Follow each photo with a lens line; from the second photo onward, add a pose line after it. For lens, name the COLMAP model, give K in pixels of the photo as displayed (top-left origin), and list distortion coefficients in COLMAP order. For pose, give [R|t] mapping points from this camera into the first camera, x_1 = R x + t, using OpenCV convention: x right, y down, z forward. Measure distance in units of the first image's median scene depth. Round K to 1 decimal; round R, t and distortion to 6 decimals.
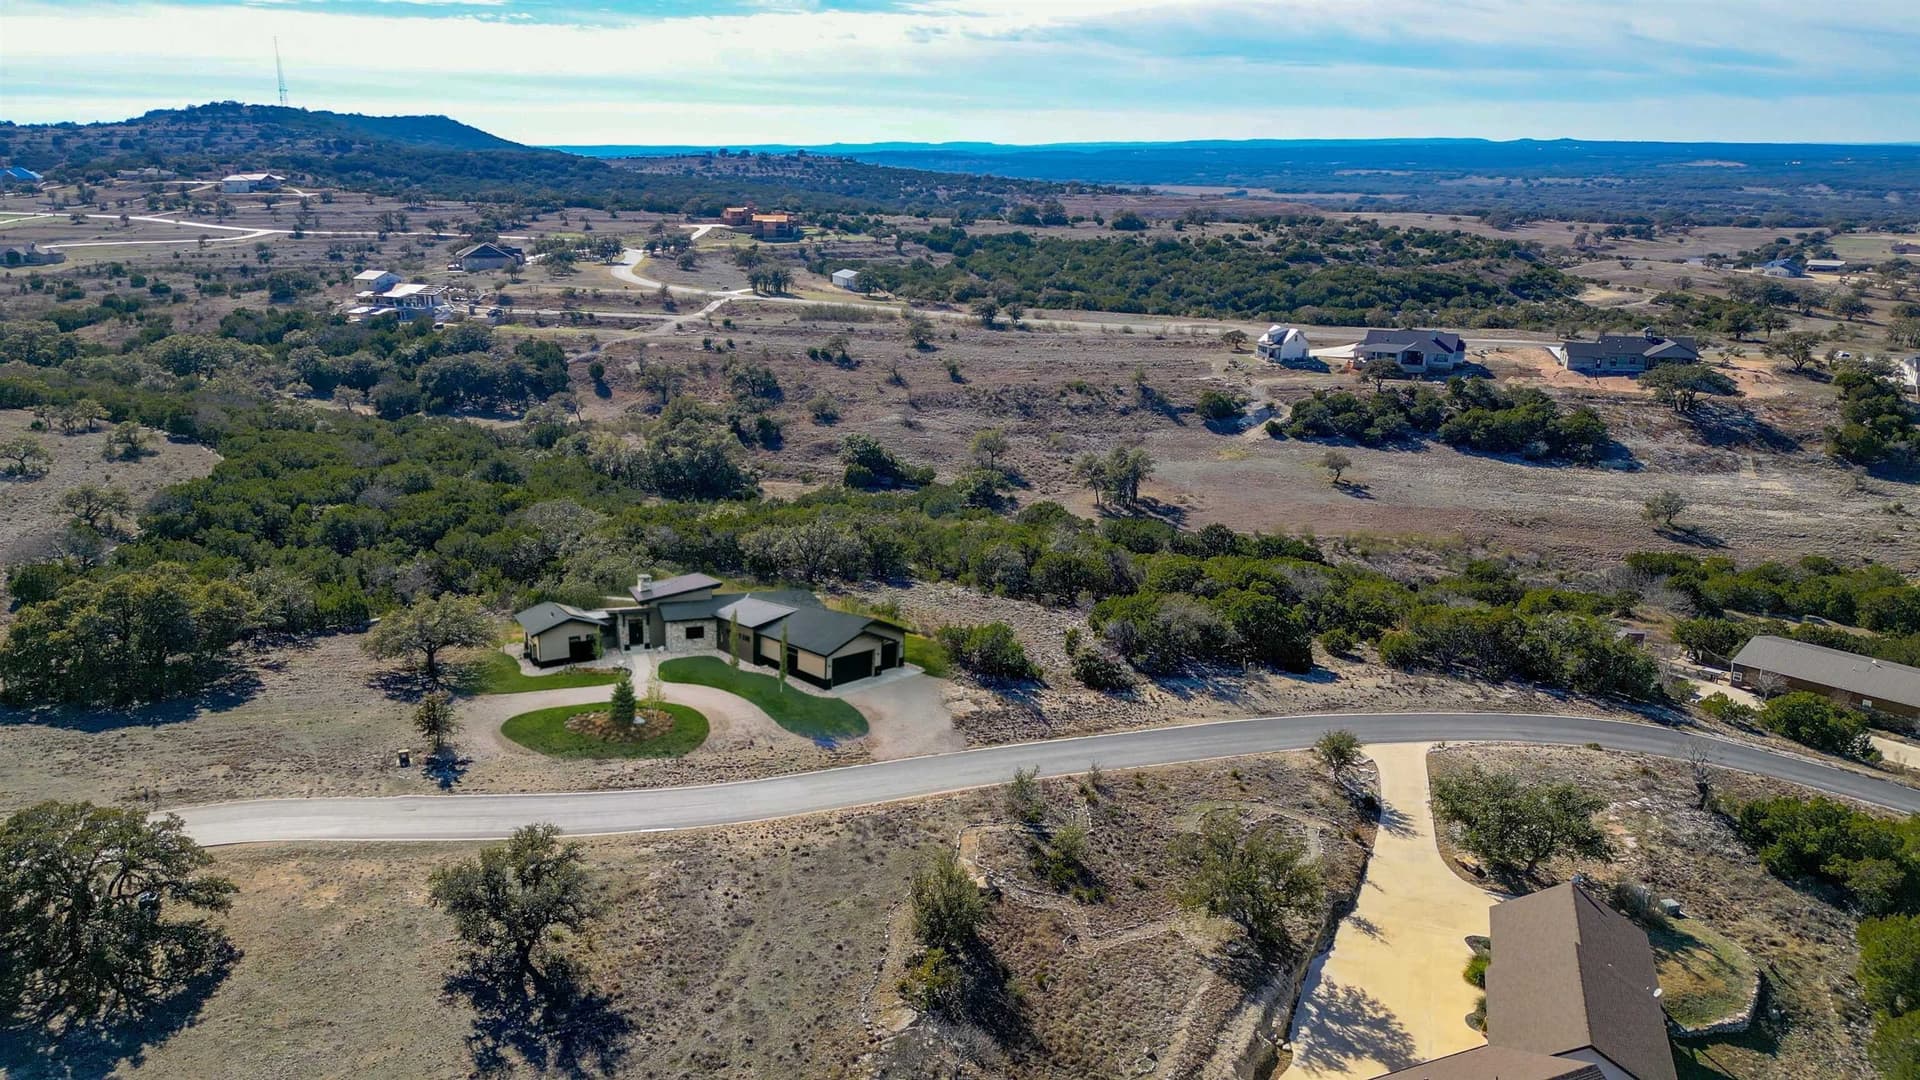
lens RADIAL K [[1410.8, 0, 964.5], [0, 1410.8, 542.9], [0, 0, 1]] dist [0.088509, -0.095721]
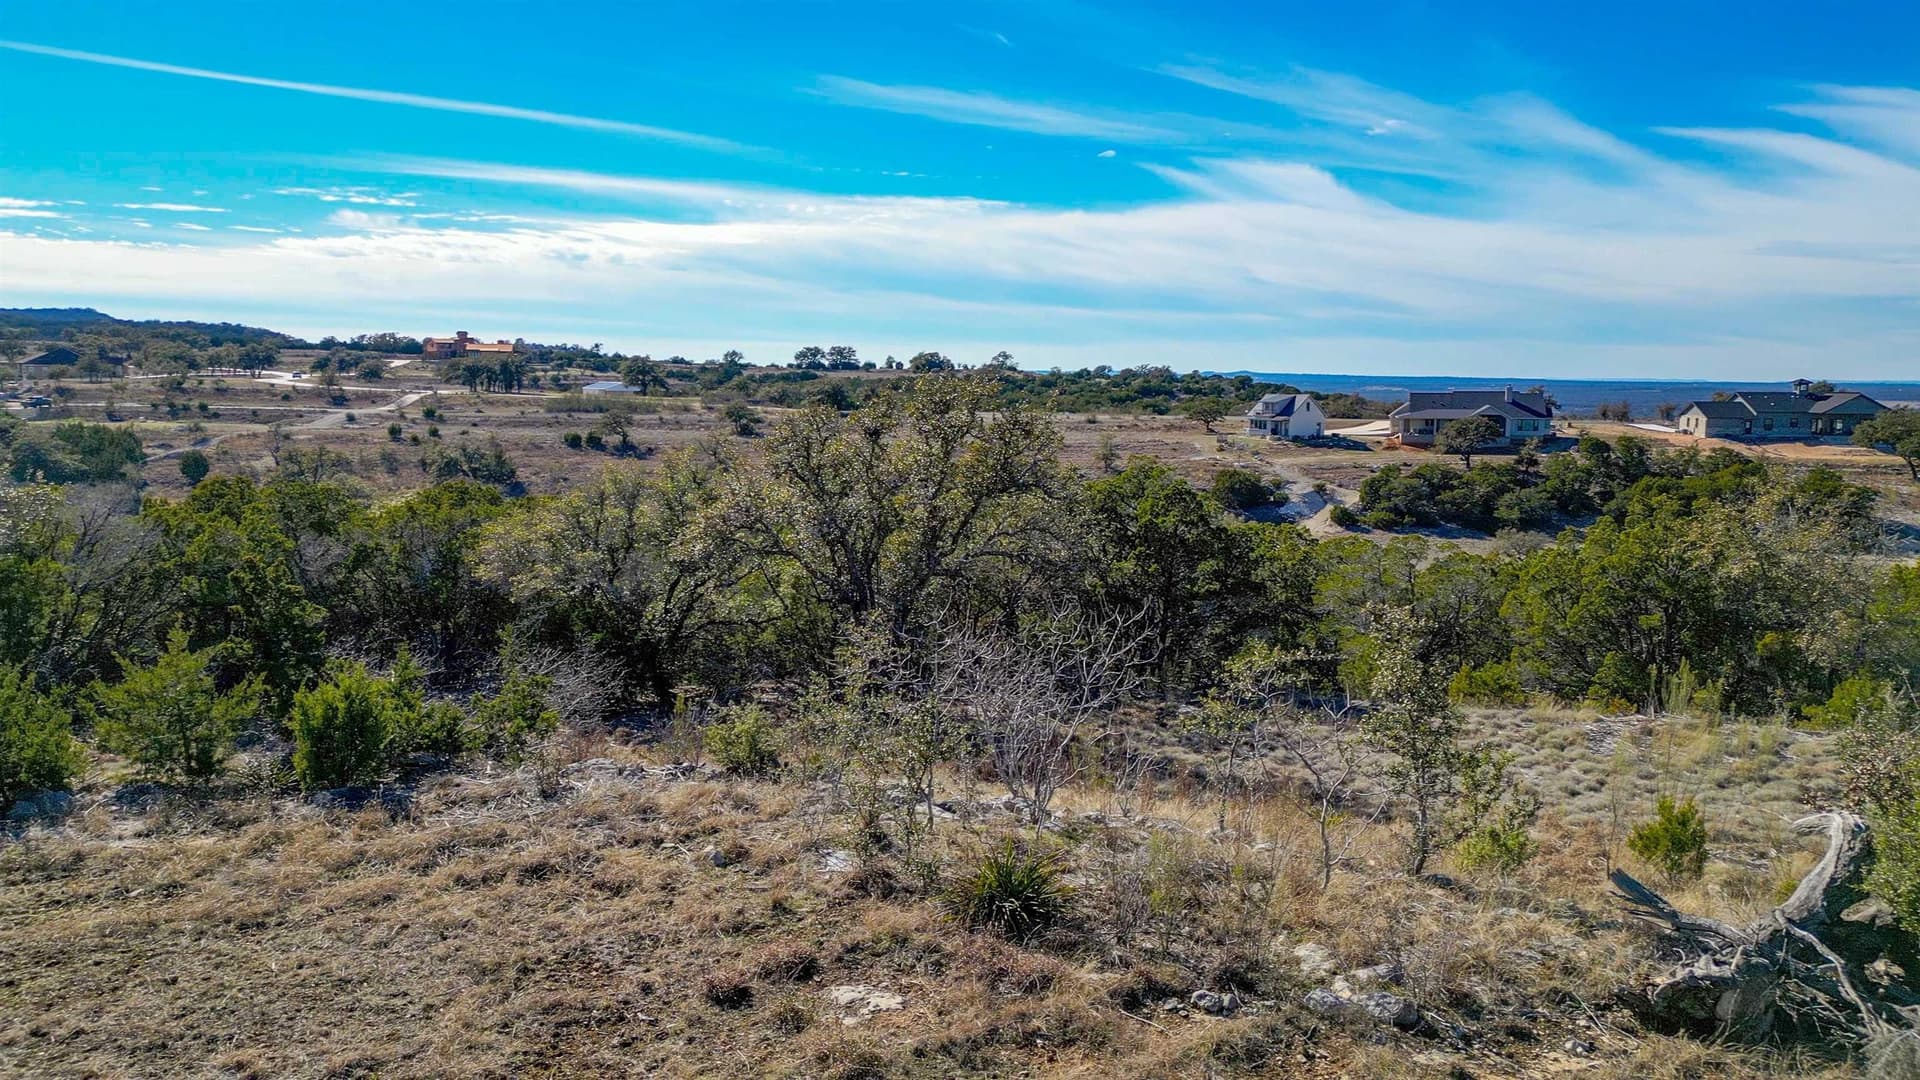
lens RADIAL K [[1410.8, 0, 958.8], [0, 1410.8, 537.6], [0, 0, 1]] dist [0.088509, -0.095721]
pose [[0.981638, -0.017322, 0.189965, -0.055893], [0.047338, 0.986838, -0.154631, 0.014228], [-0.184786, 0.160784, 0.969537, 0.338154]]
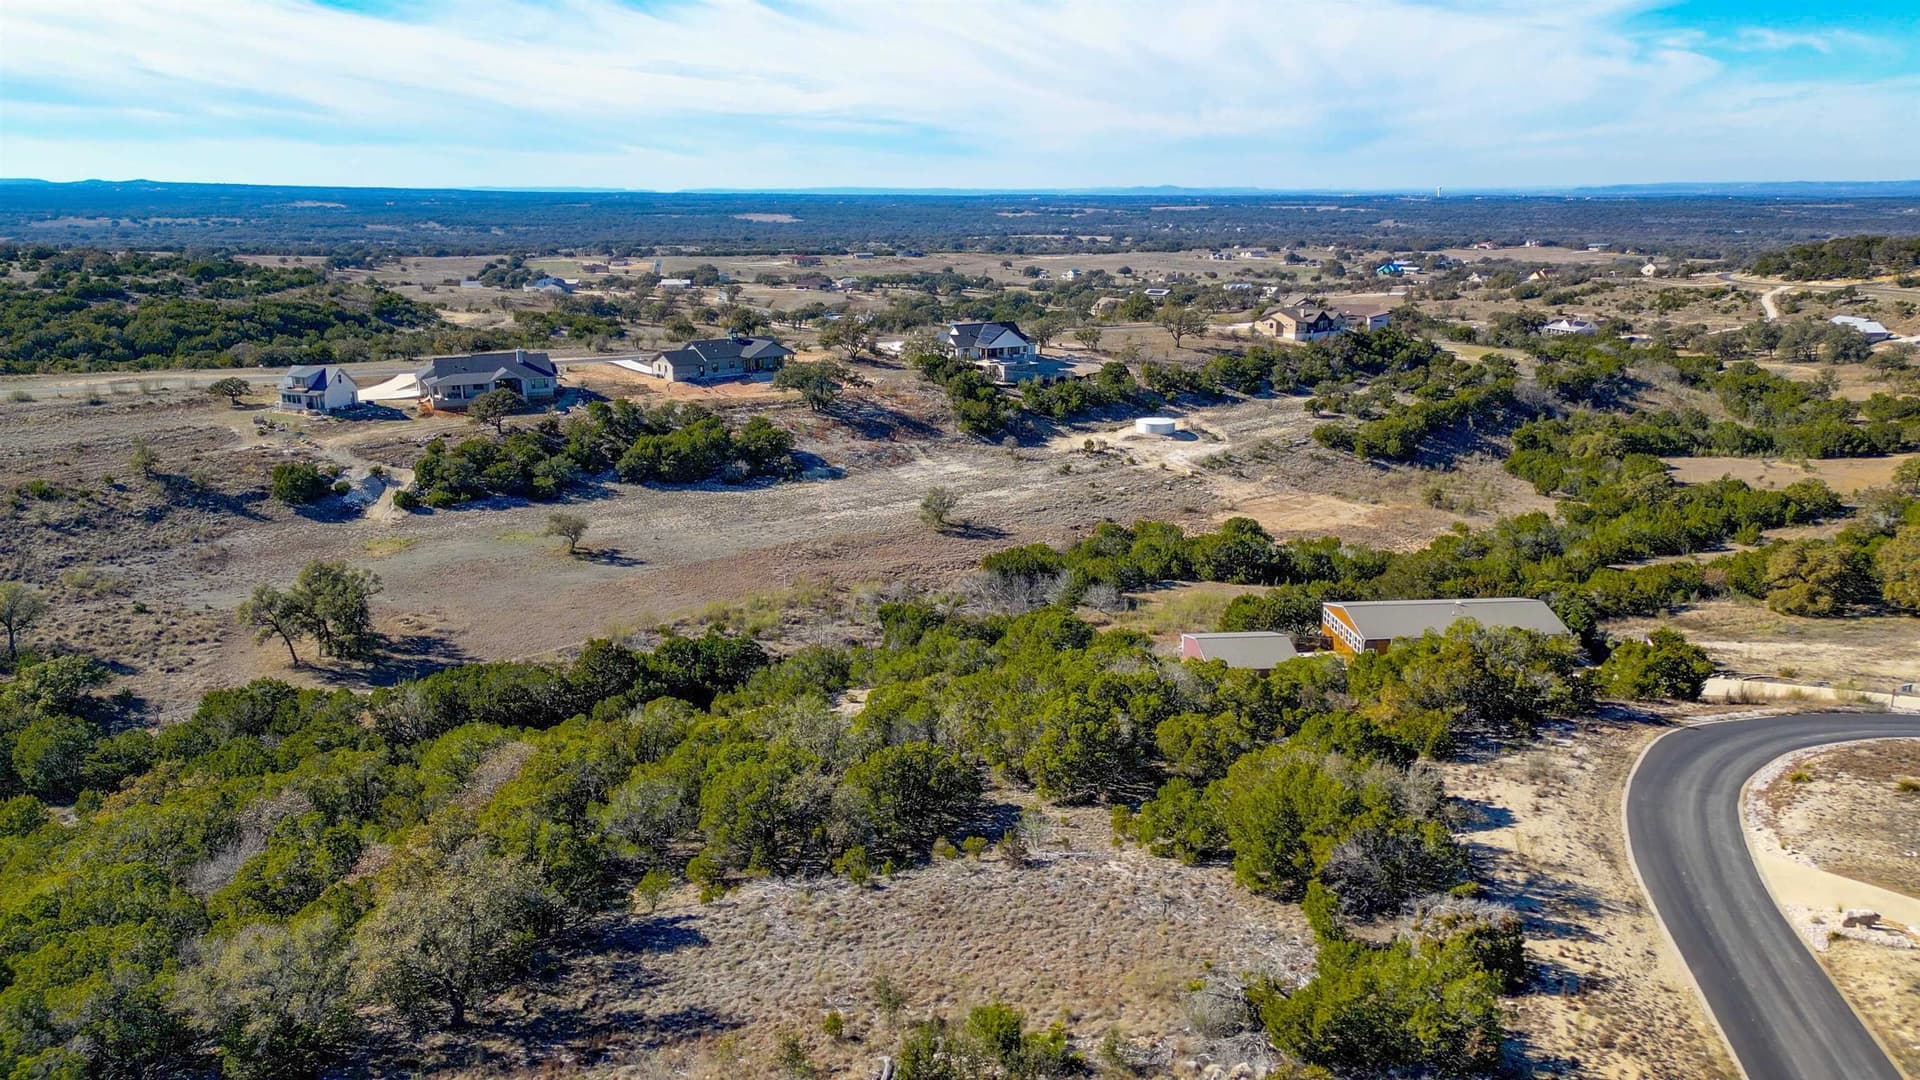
lens RADIAL K [[1410.8, 0, 965.2], [0, 1410.8, 531.7], [0, 0, 1]] dist [0.088509, -0.095721]
pose [[0.622968, -0.187950, 0.759333, -0.123174], [0.215214, 0.974426, 0.064625, -0.041307], [-0.752060, 0.123159, 0.647485, 0.263032]]
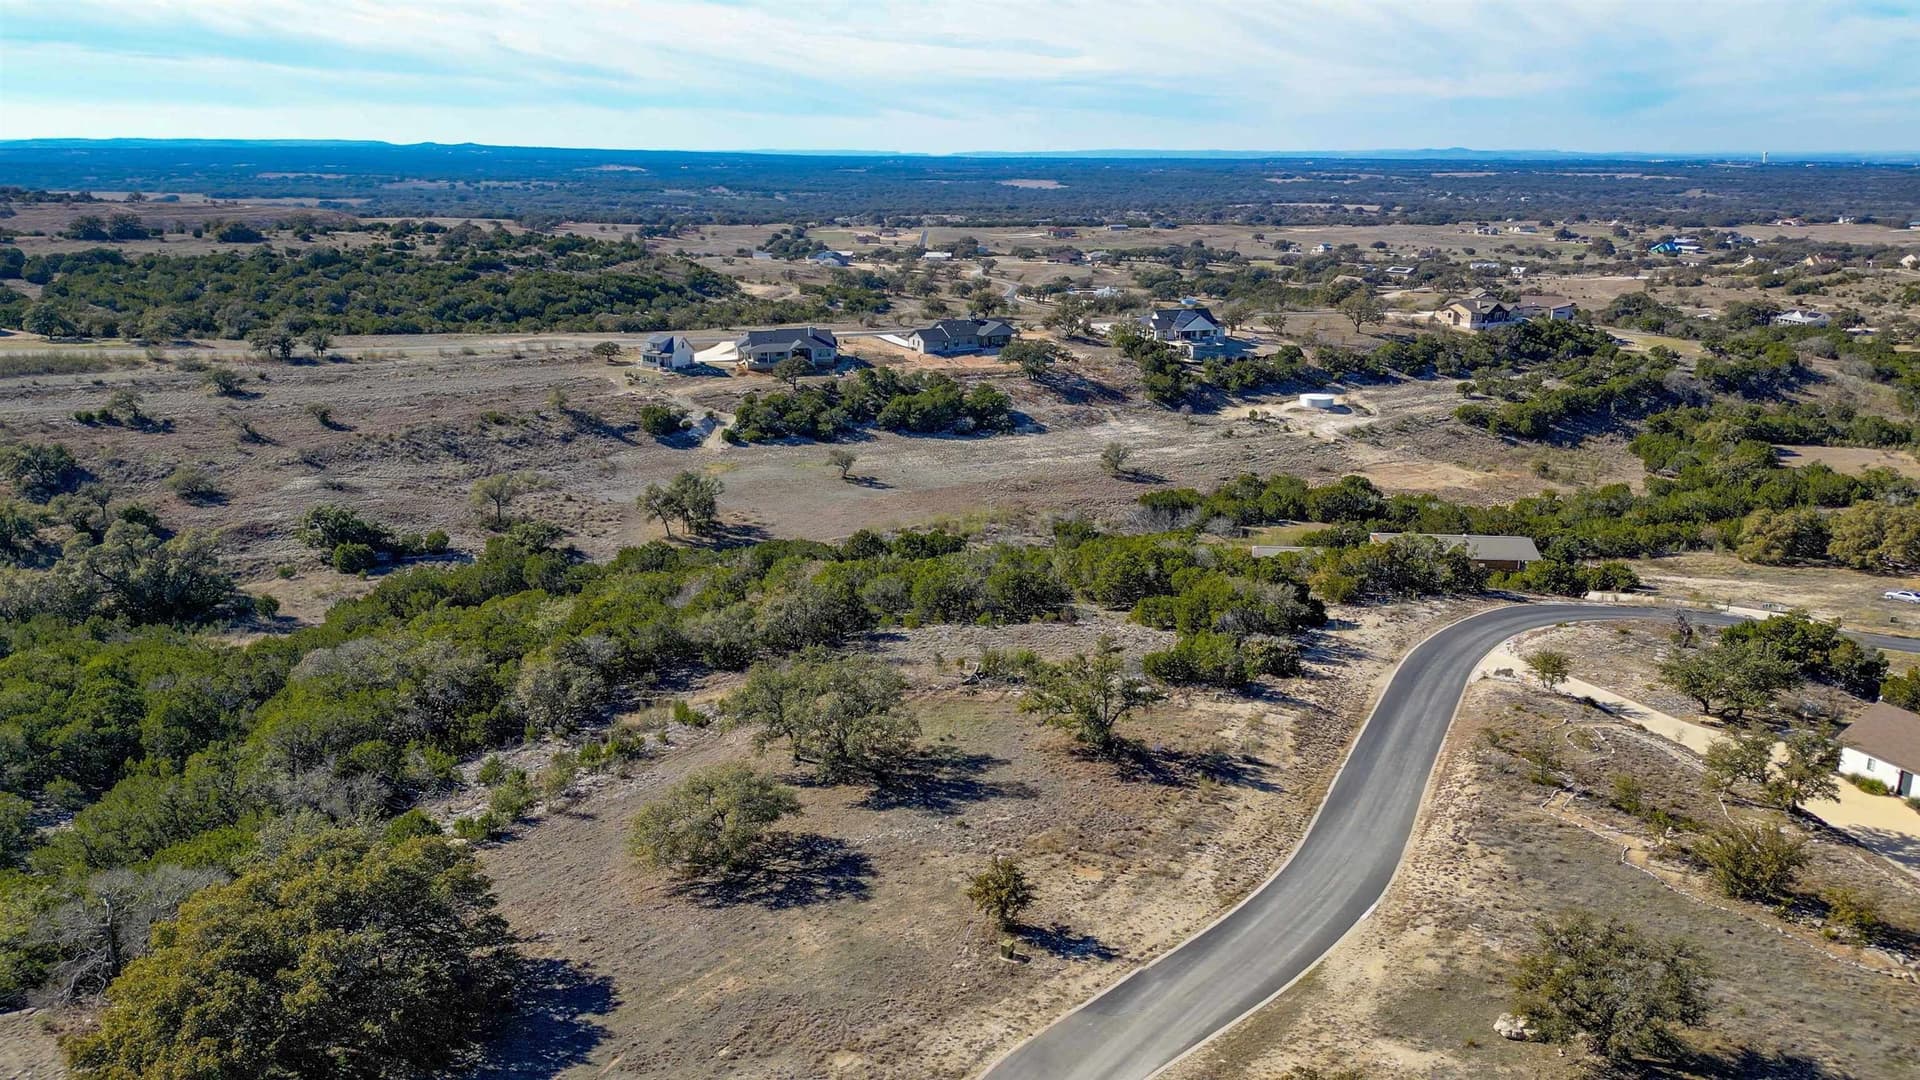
lens RADIAL K [[1410.8, 0, 966.1], [0, 1410.8, 541.0], [0, 0, 1]] dist [0.088509, -0.095721]
pose [[0.754767, -0.174118, 0.632463, -0.234876], [0.176285, 0.982502, 0.060109, -0.031543], [-0.631862, 0.066125, 0.772255, 0.113517]]
